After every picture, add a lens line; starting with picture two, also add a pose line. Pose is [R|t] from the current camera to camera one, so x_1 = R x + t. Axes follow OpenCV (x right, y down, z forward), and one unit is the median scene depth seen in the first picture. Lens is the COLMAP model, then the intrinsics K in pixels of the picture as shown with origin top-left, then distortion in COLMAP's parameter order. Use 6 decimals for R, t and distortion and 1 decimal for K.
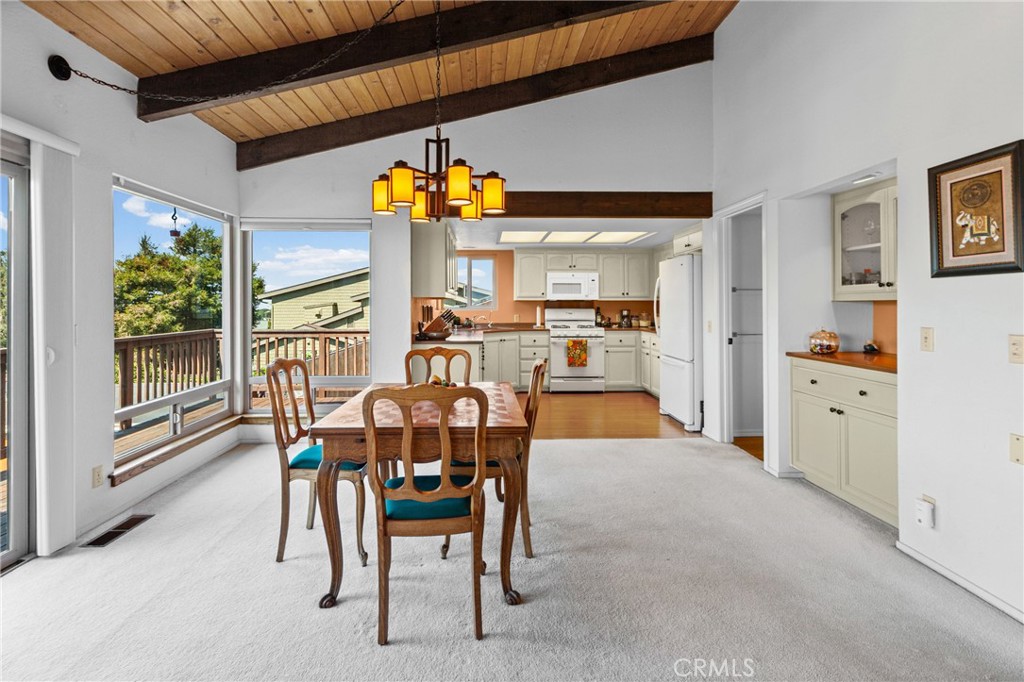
lens RADIAL K [[471.1, 0, 509.2], [0, 471.1, 304.7], [0, 0, 1]] dist [0.002095, -0.000018]
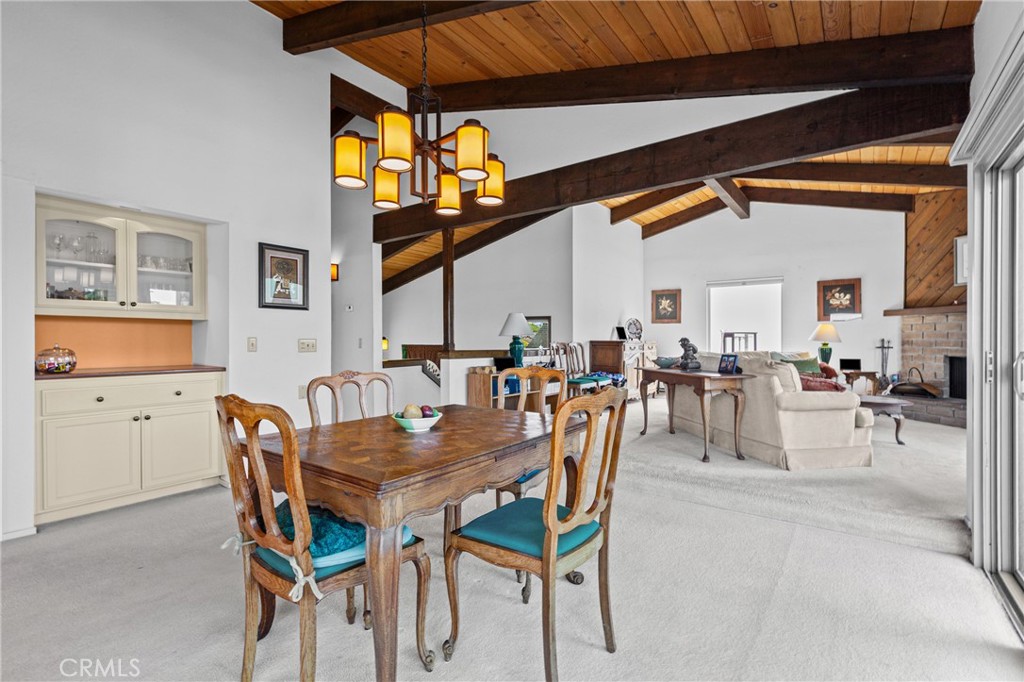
lens RADIAL K [[471.1, 0, 512.2], [0, 471.1, 344.7], [0, 0, 1]] dist [0.002095, -0.000018]
pose [[-0.771057, 0.005828, 0.636740, -0.870812], [0.001978, 0.999975, -0.006758, 0.088302], [-0.636763, -0.003952, -0.771049, 1.746620]]
